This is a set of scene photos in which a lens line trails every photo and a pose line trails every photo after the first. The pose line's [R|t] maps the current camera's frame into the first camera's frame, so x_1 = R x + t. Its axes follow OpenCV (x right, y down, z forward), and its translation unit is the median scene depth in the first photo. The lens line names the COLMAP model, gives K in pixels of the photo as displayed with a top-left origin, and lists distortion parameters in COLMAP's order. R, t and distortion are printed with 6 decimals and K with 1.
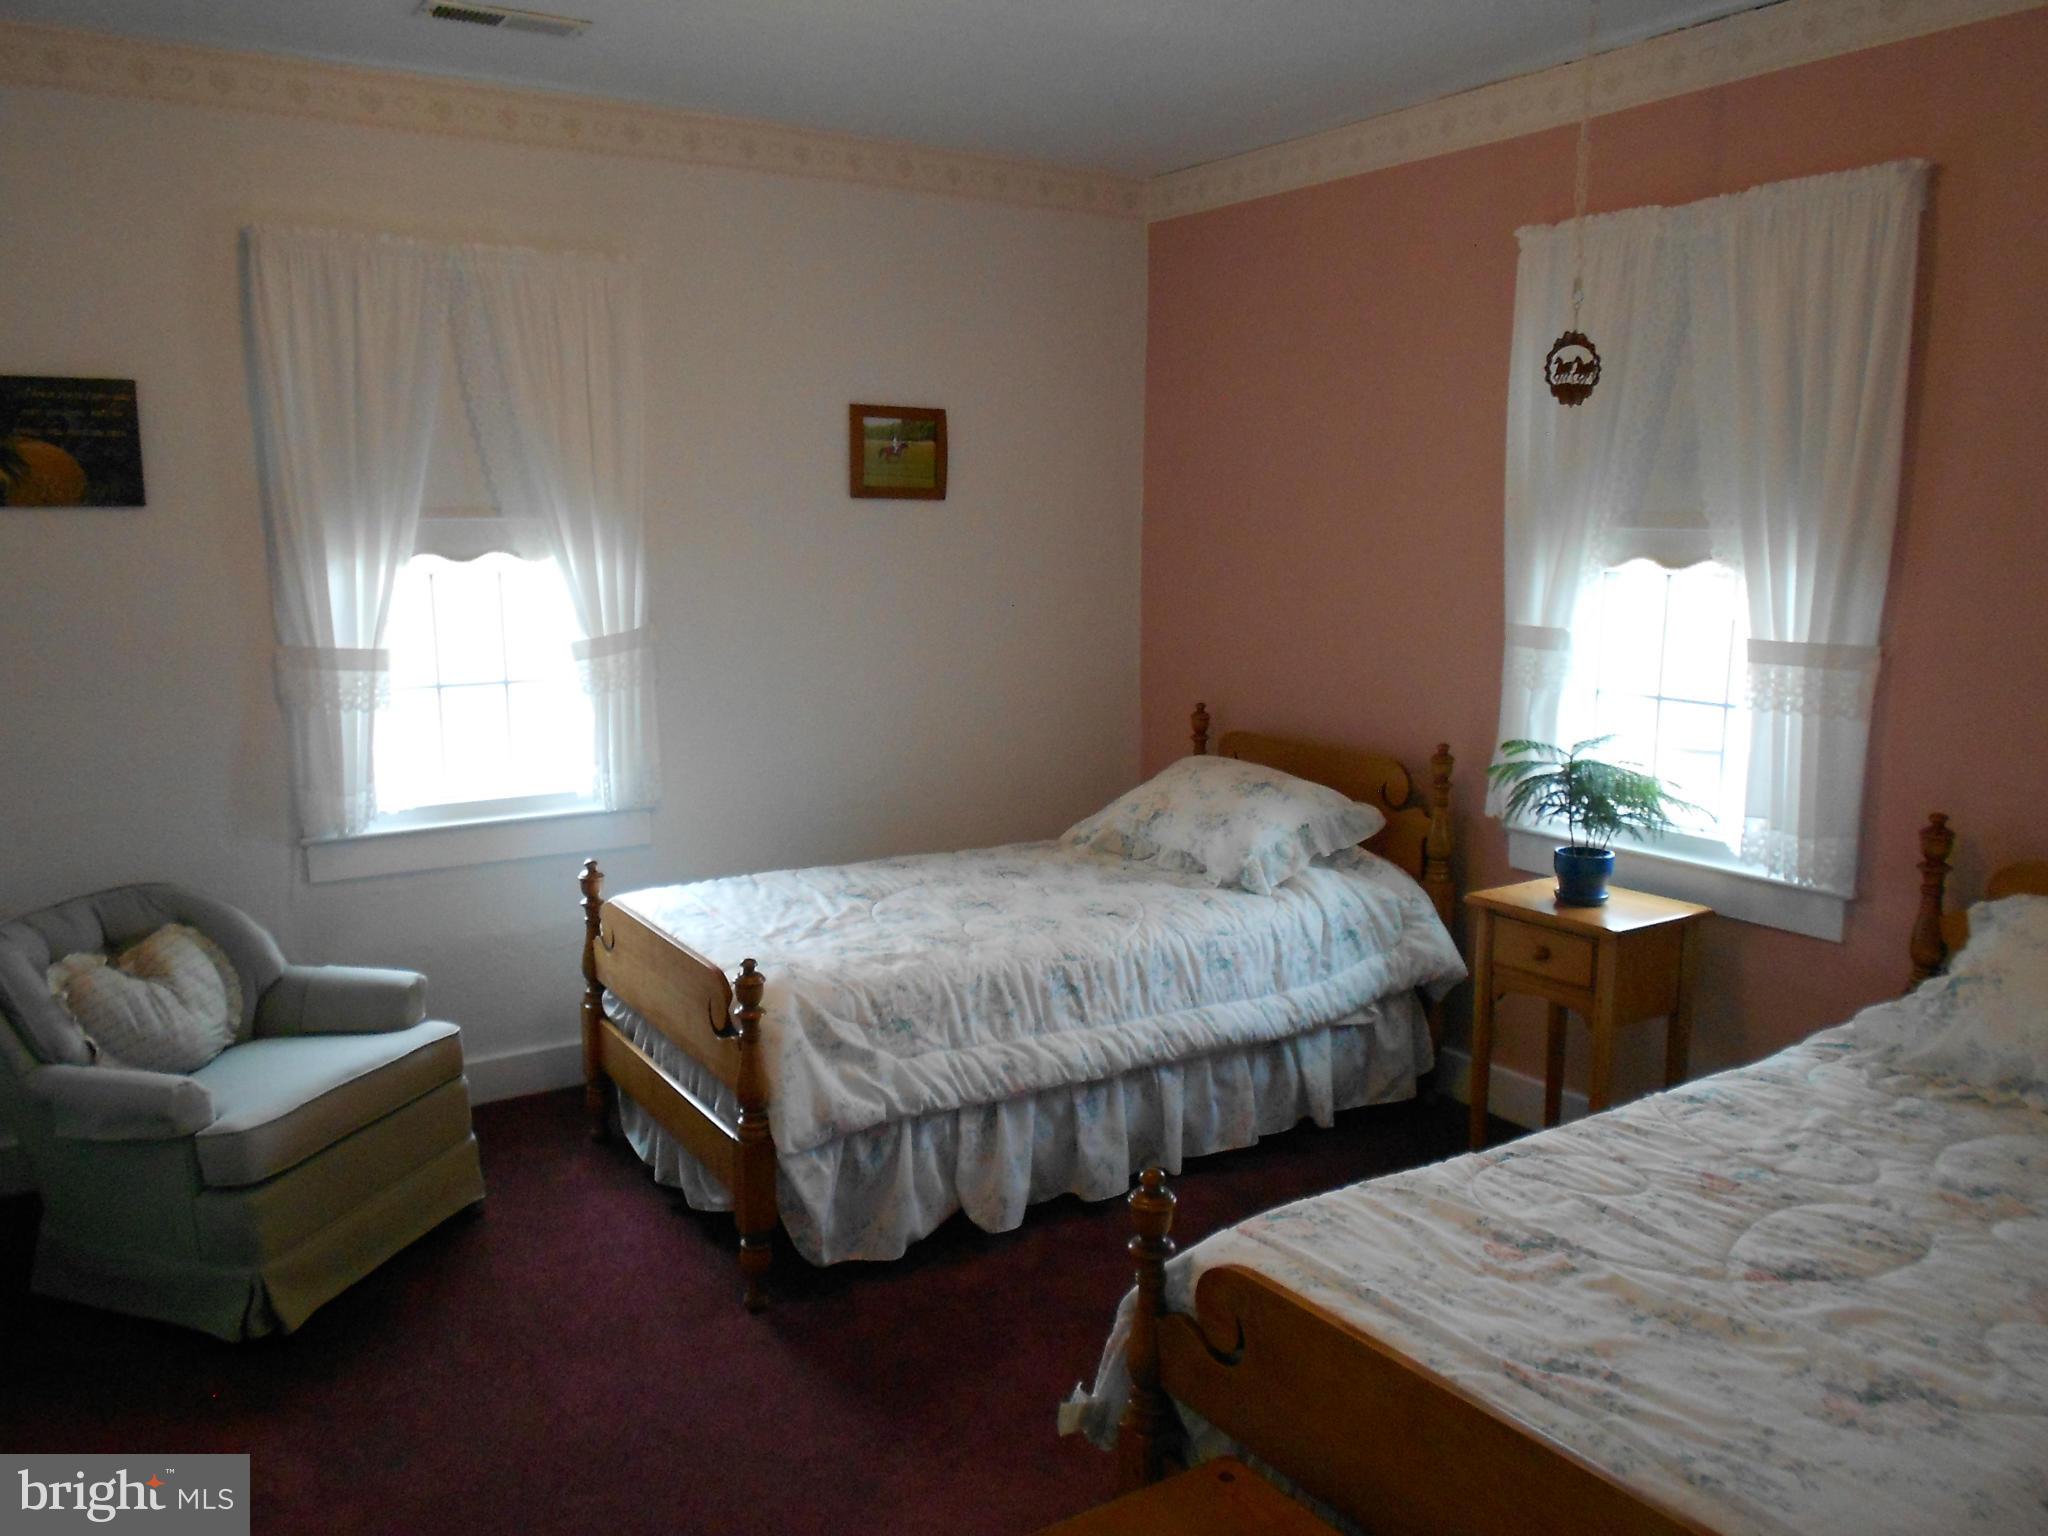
lens RADIAL K [[1599.2, 0, 1024.2], [0, 1599.2, 767.9], [0, 0, 1]] dist [-0.038237, -0.002265]
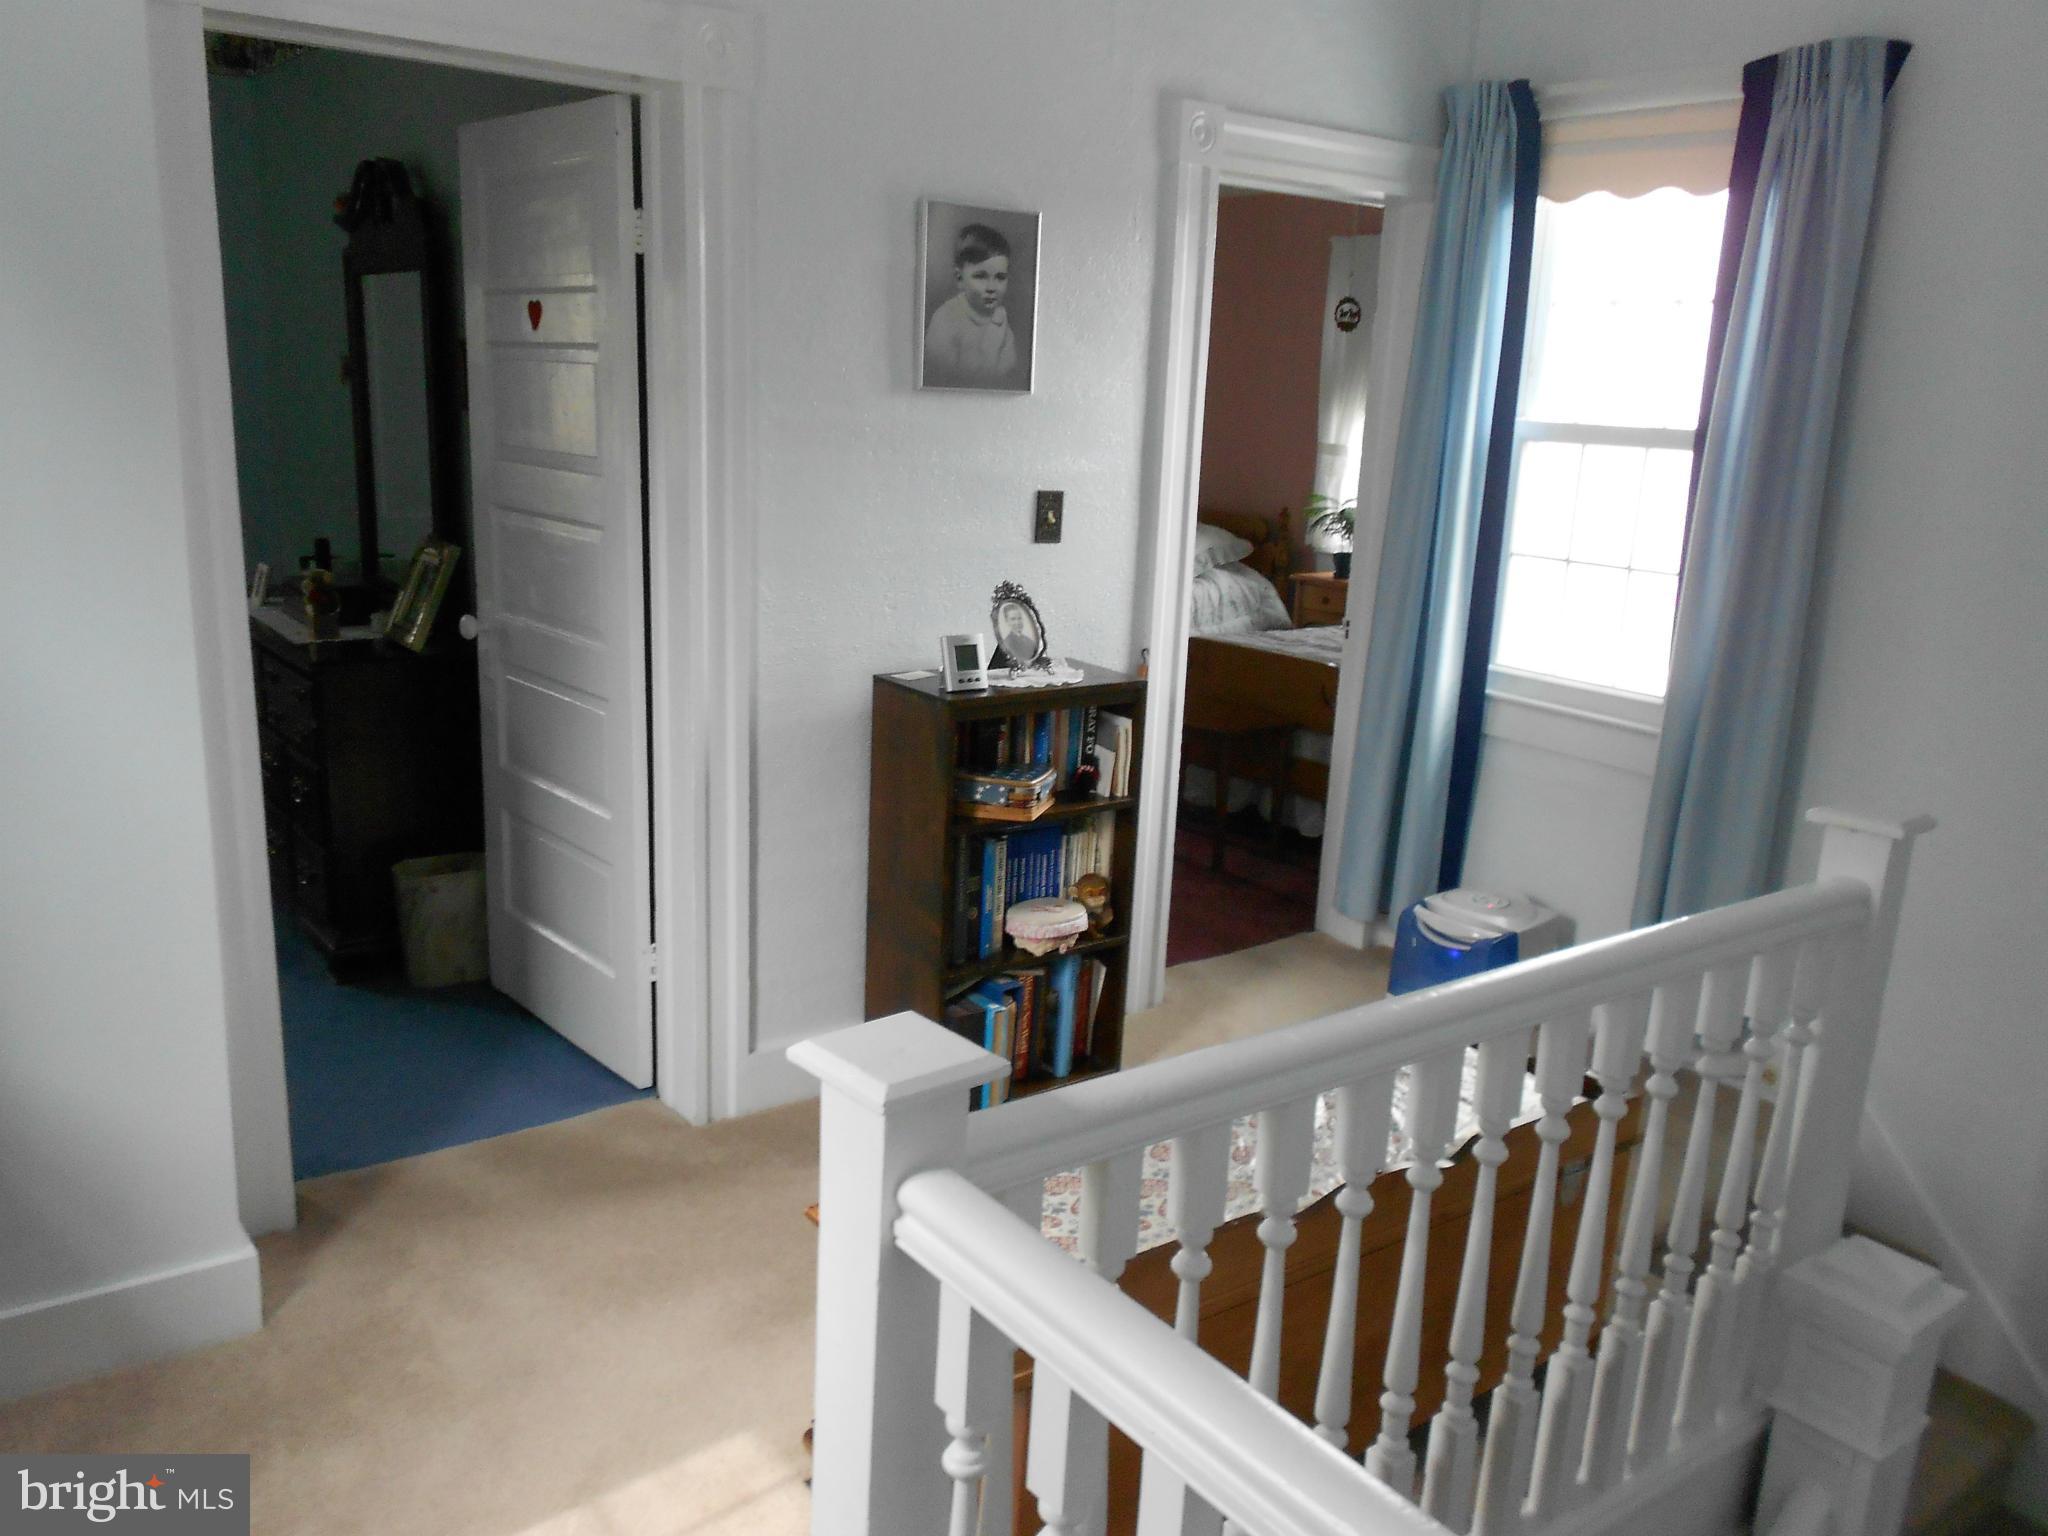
lens RADIAL K [[1599.2, 0, 1022.5], [0, 1599.2, 772.1], [0, 0, 1]] dist [-0.038237, -0.002265]
pose [[0.997782, 0.022483, 0.062651, -0.167064], [-0.027234, 0.996733, 0.076036, 0.168658], [-0.060737, -0.077574, 0.995135, -0.926747]]
